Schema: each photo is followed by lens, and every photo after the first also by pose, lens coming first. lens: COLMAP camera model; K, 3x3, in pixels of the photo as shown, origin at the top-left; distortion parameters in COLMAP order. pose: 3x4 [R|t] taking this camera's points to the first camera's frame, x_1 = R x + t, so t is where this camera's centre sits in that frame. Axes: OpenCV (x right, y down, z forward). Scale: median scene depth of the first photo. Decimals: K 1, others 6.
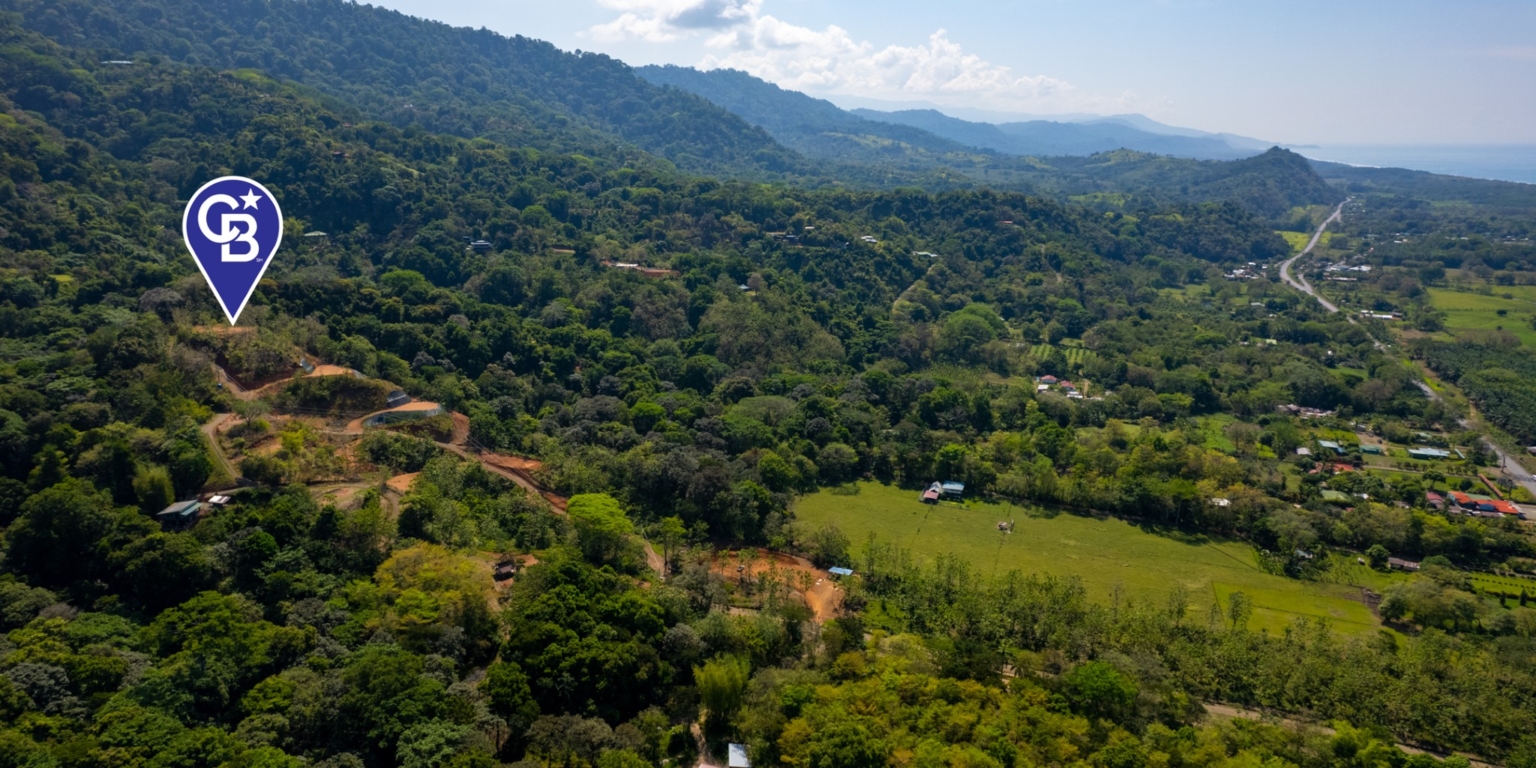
lens RADIAL K [[980.8, 0, 763.9], [0, 980.8, 391.2], [0, 0, 1]] dist [-0.079373, 0.071983]
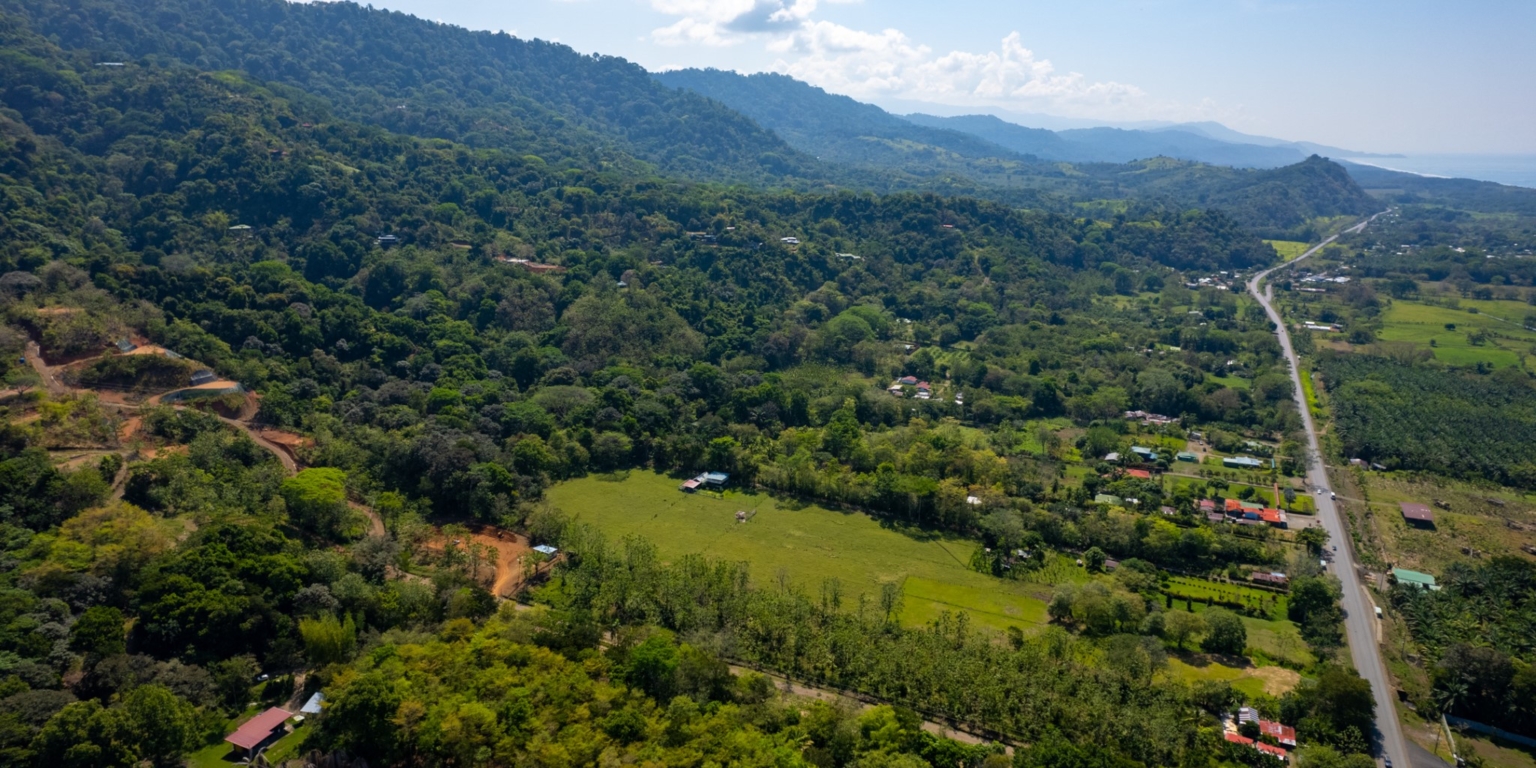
lens RADIAL K [[980.8, 0, 763.9], [0, 980.8, 391.2], [0, 0, 1]] dist [-0.079373, 0.071983]
pose [[0.997327, 0.026217, -0.068207, 0.178801], [-0.026481, 0.999645, -0.002970, 0.005292], [0.068105, 0.004769, 0.997667, -0.014392]]
